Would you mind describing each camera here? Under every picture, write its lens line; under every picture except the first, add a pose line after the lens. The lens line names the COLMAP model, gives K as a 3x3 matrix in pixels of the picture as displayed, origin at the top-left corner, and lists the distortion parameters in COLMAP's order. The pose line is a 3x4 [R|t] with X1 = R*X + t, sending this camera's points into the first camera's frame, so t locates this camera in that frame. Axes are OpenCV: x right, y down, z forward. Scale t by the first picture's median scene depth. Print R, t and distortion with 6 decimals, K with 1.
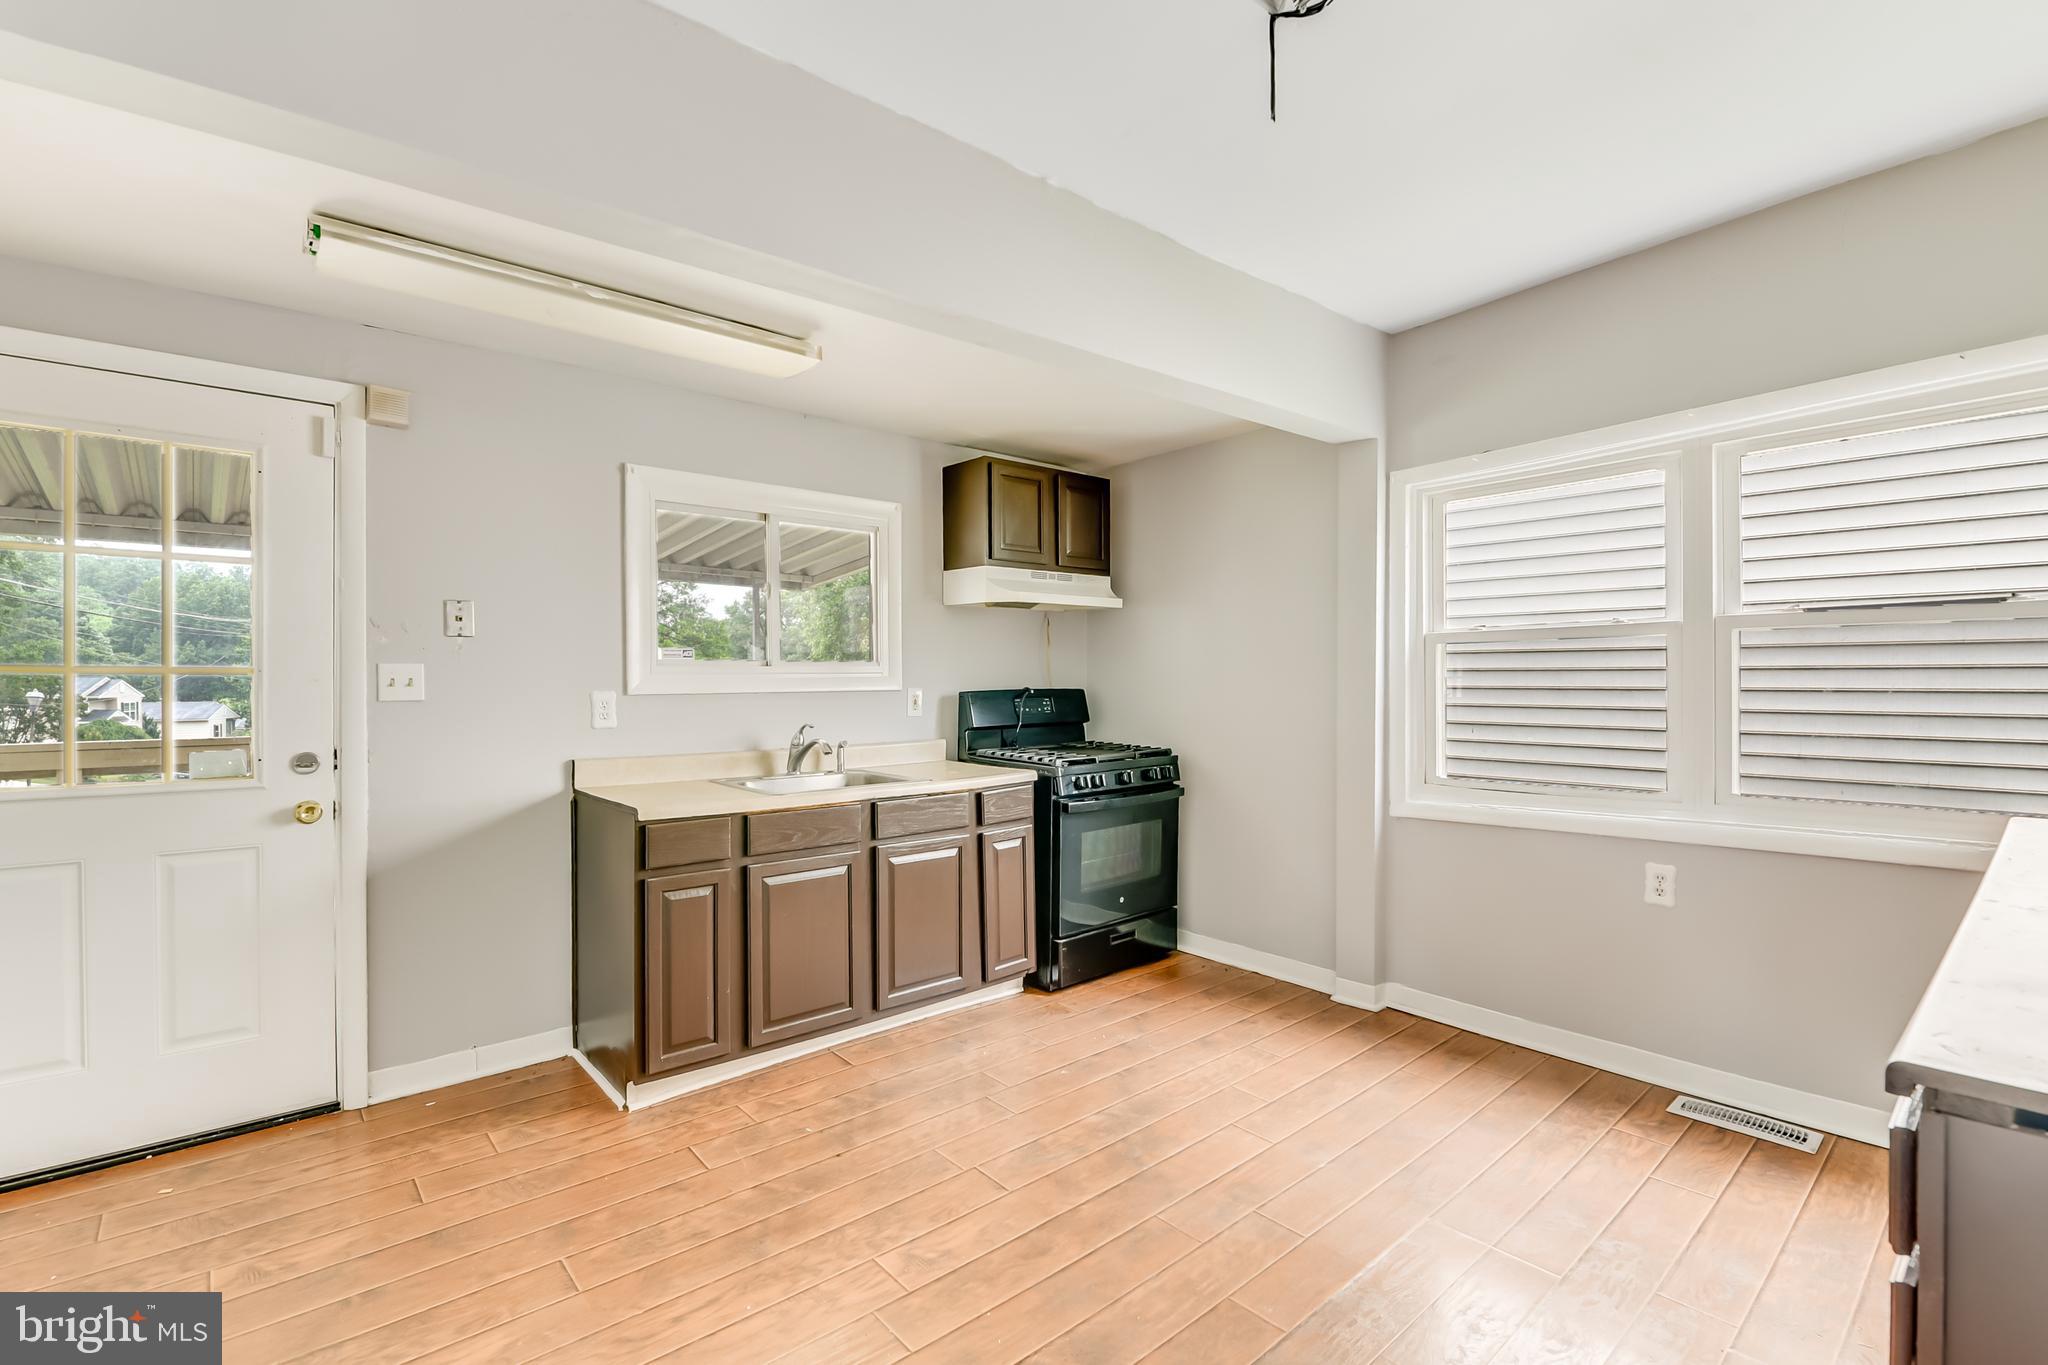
lens RADIAL K [[895.3, 0, 1016.7], [0, 895.3, 678.2], [0, 0, 1]] dist [0.004358, -0.011868]
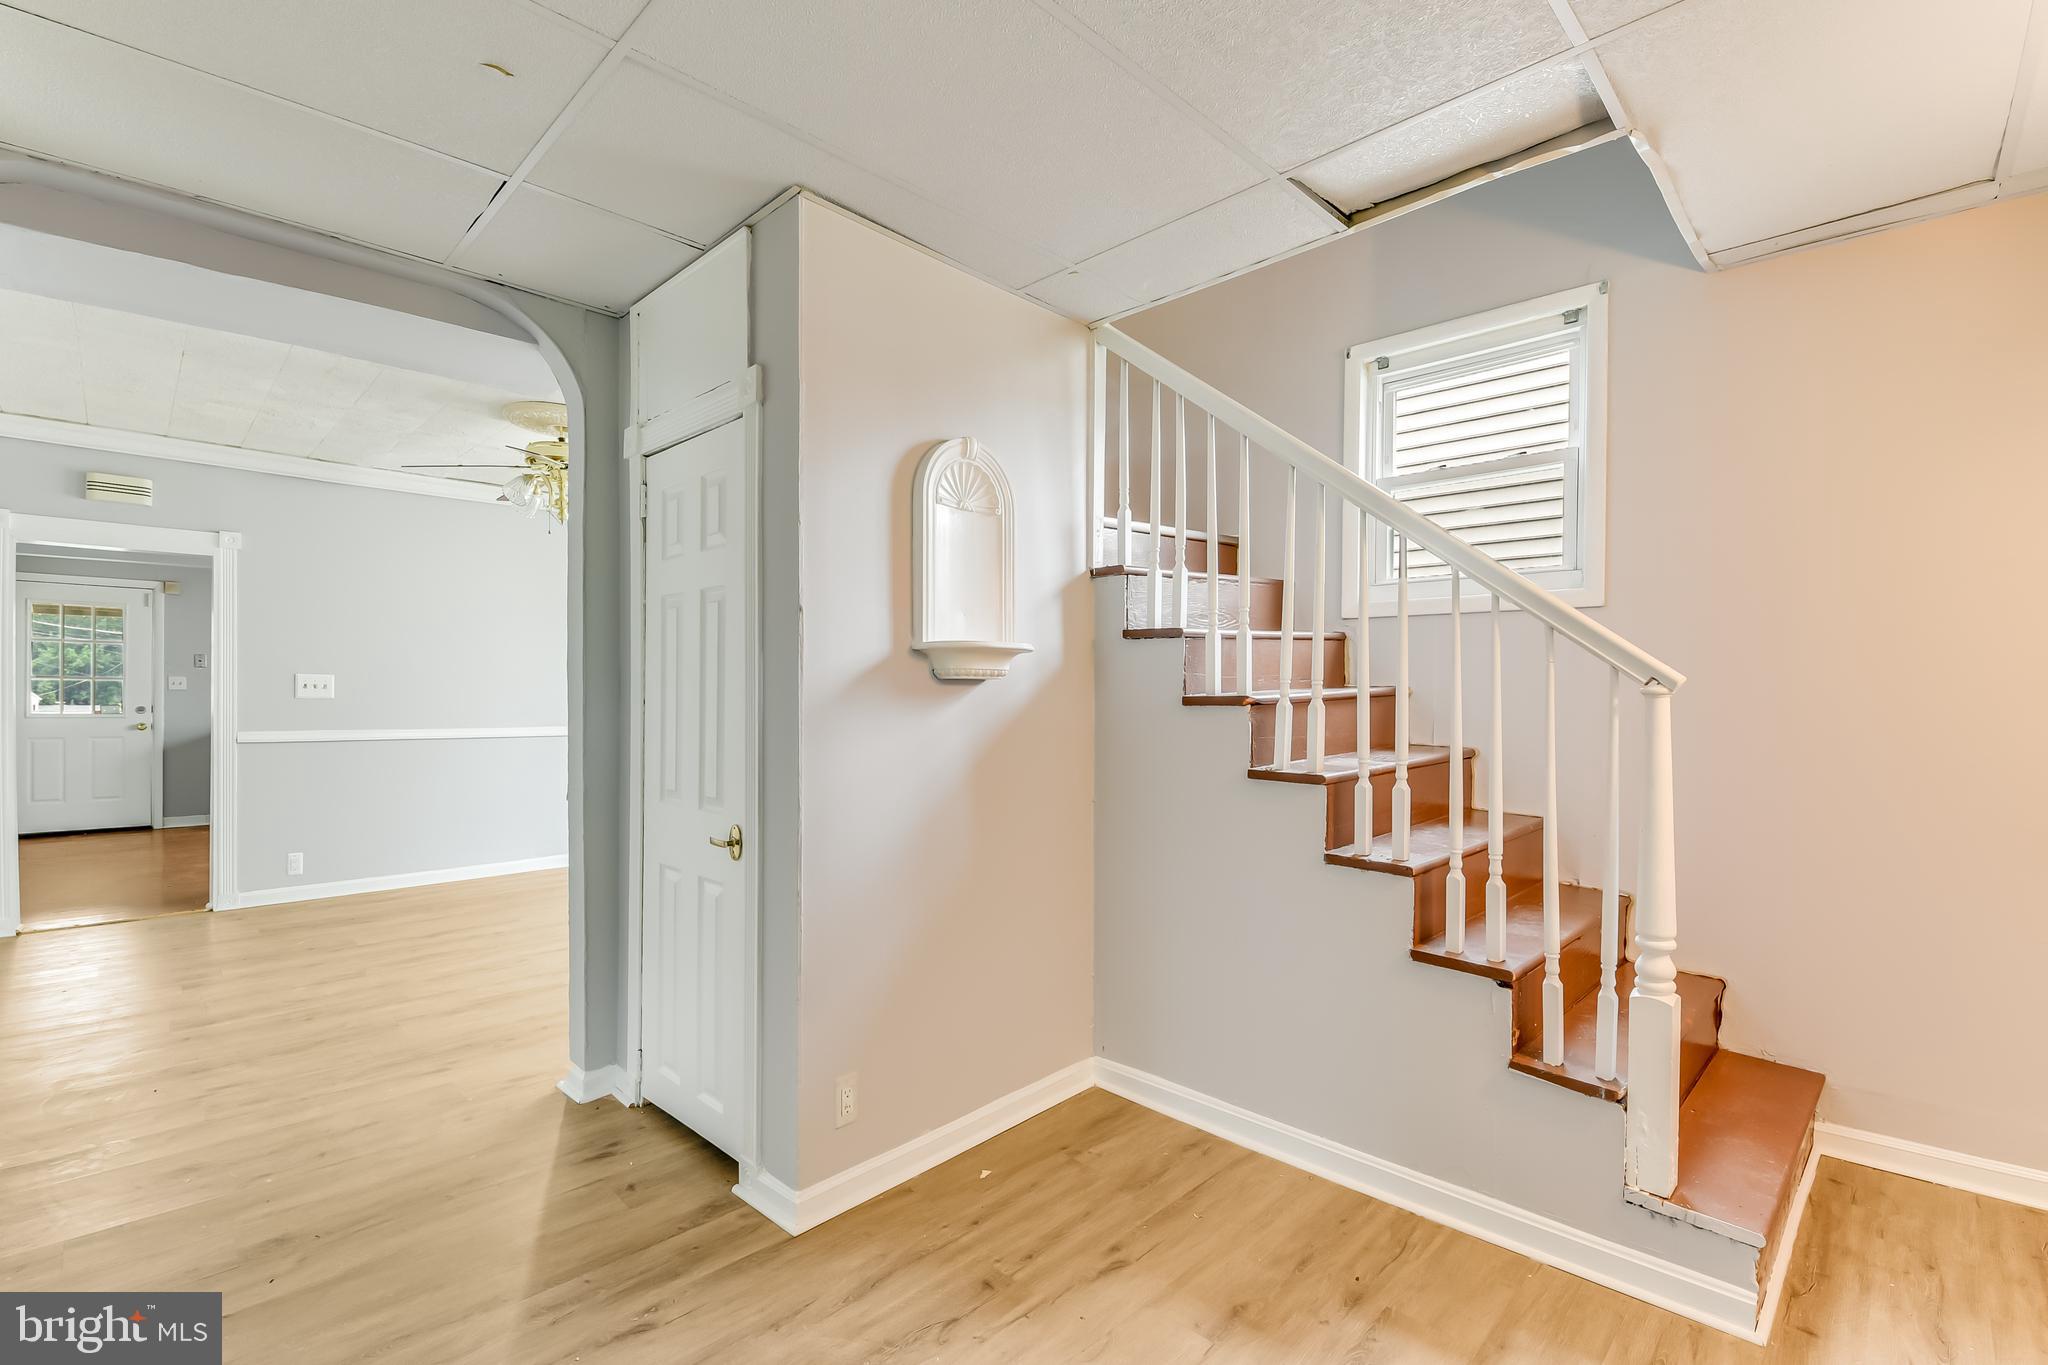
lens RADIAL K [[897.1, 0, 1009.3], [0, 897.1, 690.6], [0, 0, 1]] dist [0.002466, -0.009550]
pose [[0.998378, 0.007972, 0.056363, 1.820905], [-0.008043, 0.999967, 0.001035, 0.003784], [-0.056353, -0.001487, 0.998410, -2.015050]]
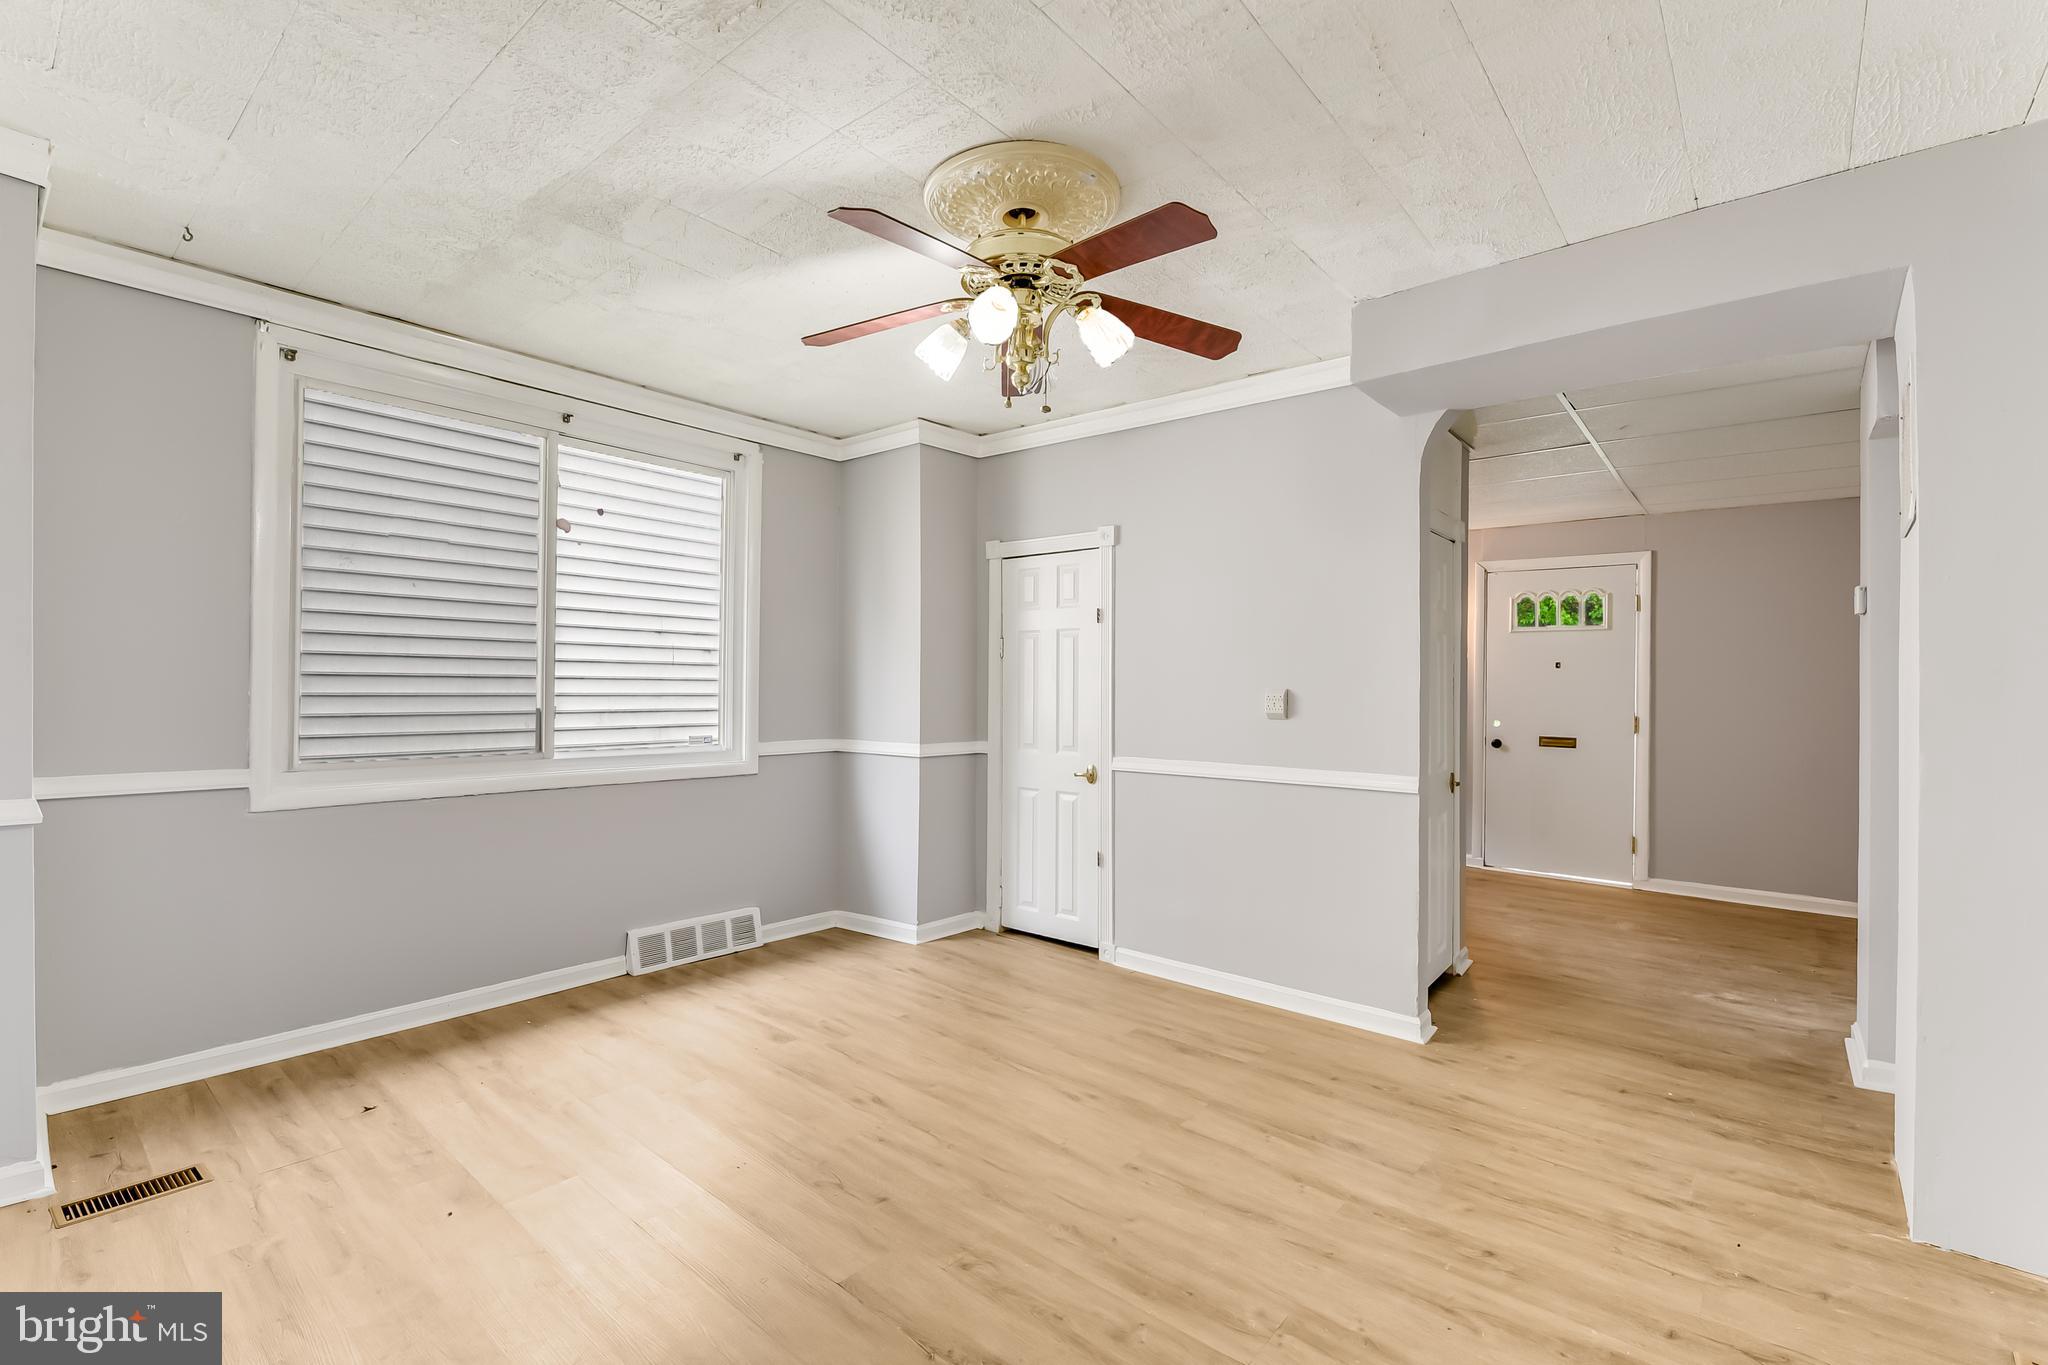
lens RADIAL K [[895.3, 0, 1016.7], [0, 895.3, 678.2], [0, 0, 1]] dist [0.004358, -0.011868]
pose [[-0.139594, 0.011212, 0.990145, 0.196968], [-0.008732, 0.999883, -0.012553, 0.000691], [-0.990170, -0.010398, -0.139480, -0.178957]]
